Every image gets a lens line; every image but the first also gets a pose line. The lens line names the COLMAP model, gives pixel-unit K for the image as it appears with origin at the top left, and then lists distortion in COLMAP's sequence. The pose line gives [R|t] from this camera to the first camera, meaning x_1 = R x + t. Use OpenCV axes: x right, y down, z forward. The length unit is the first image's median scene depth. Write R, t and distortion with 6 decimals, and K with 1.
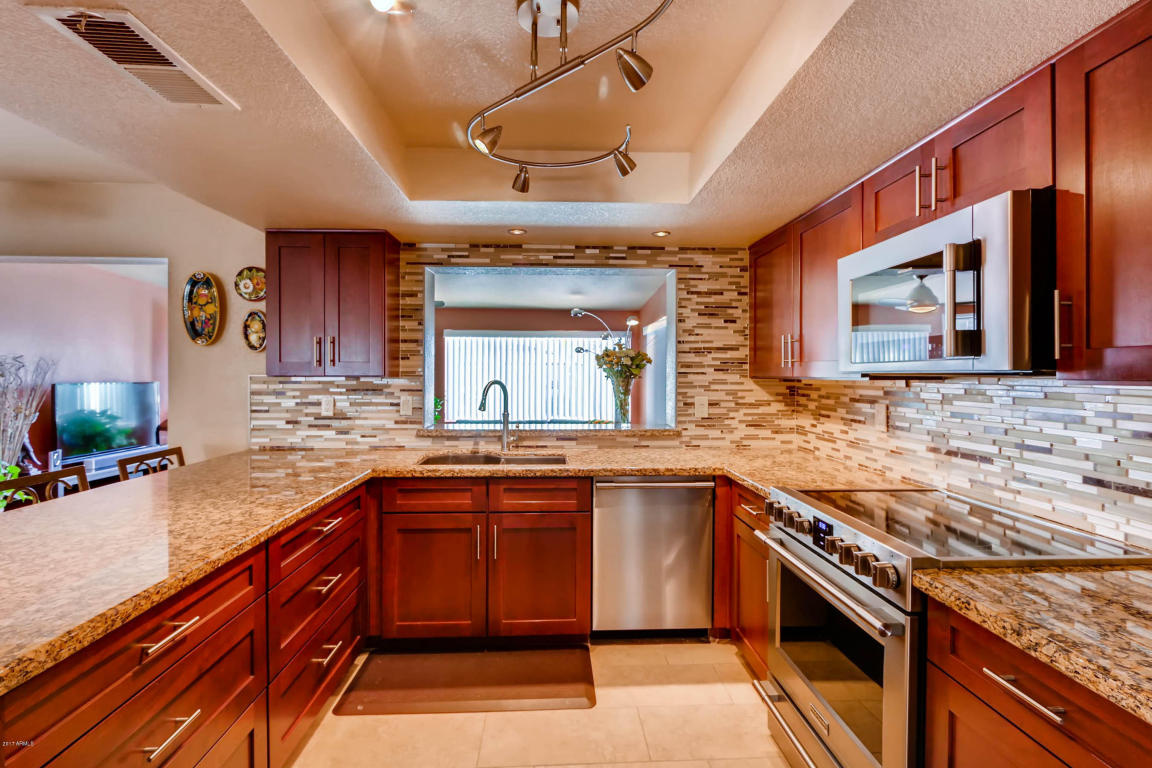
lens RADIAL K [[528.6, 0, 576.8], [0, 528.6, 376.3], [0, 0, 1]] dist [-0.001947, 0.000124]
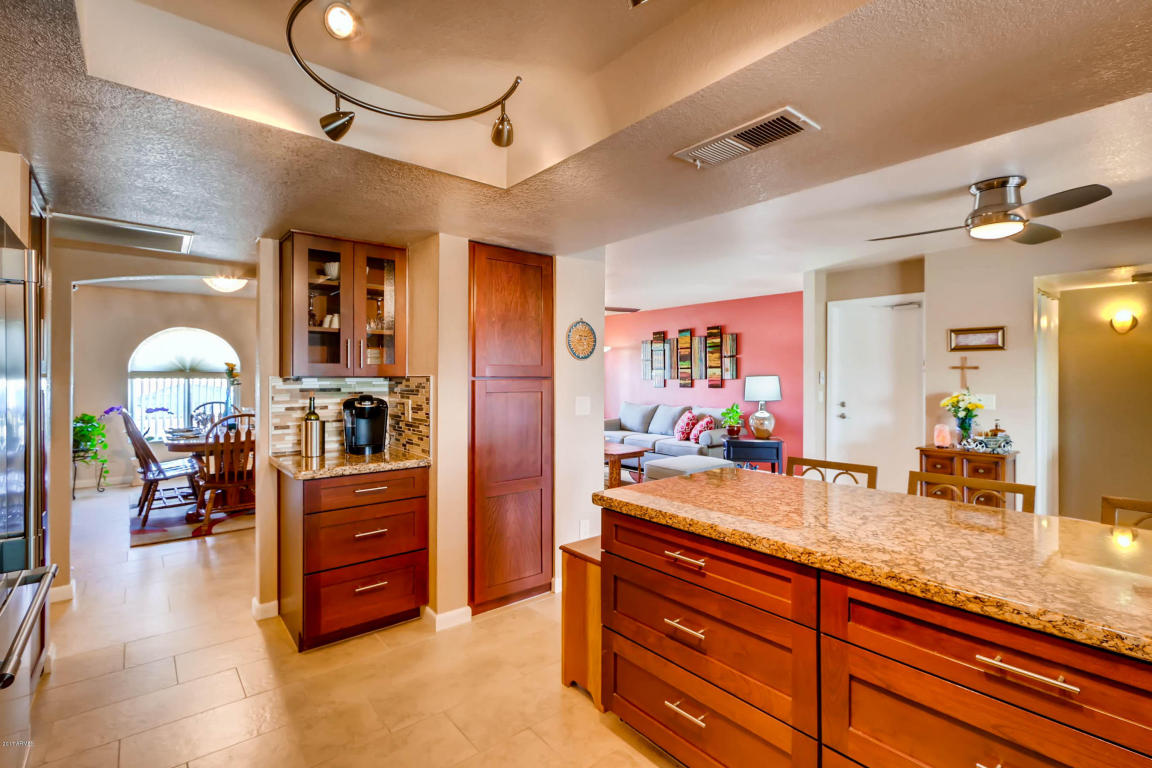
lens RADIAL K [[528.6, 0, 576.8], [0, 528.6, 376.3], [0, 0, 1]] dist [-0.001947, 0.000124]
pose [[-0.803586, -0.003126, -0.595181, 0.125351], [-0.006237, 0.999976, 0.003169, -0.002284], [0.595156, 0.006259, -0.803586, 0.768054]]
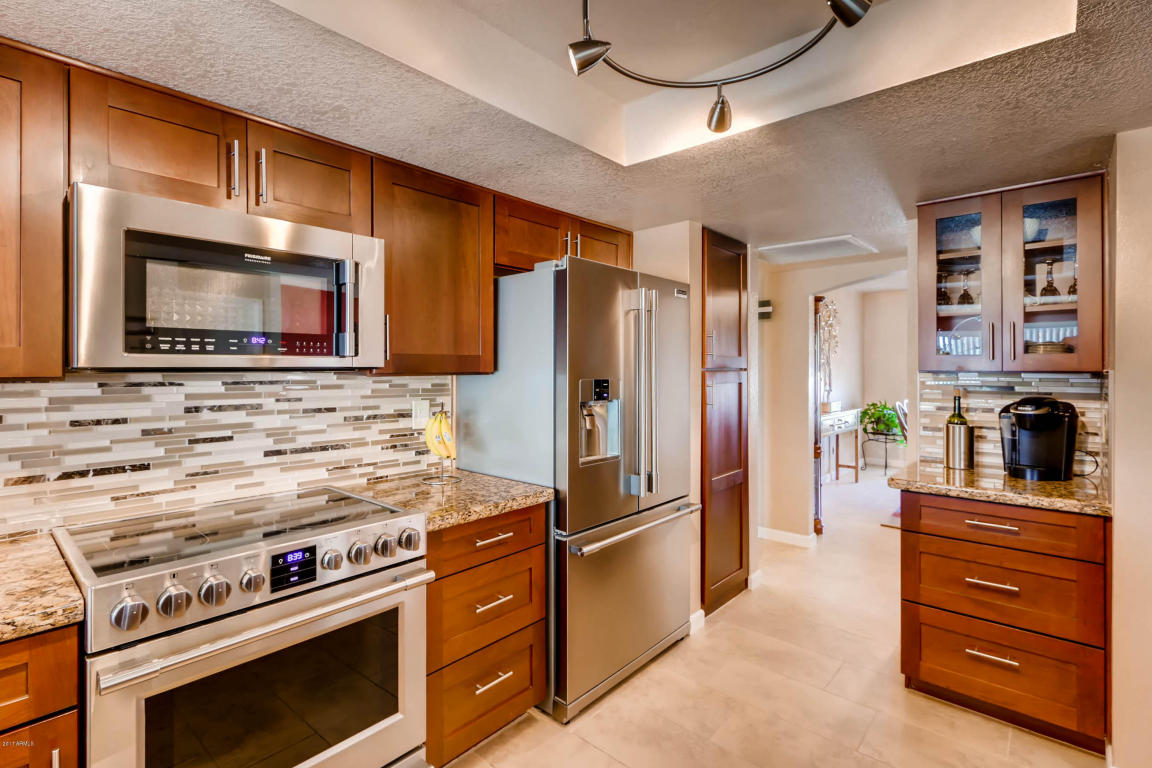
lens RADIAL K [[538.0, 0, 580.7], [0, 538.0, 366.9], [0, 0, 1]] dist [-0.000886, 0.000026]
pose [[-0.714439, -0.000093, 0.699698, -0.227865], [0.002494, 0.999993, 0.002679, -0.005892], [-0.699693, 0.003659, -0.714434, 0.680056]]
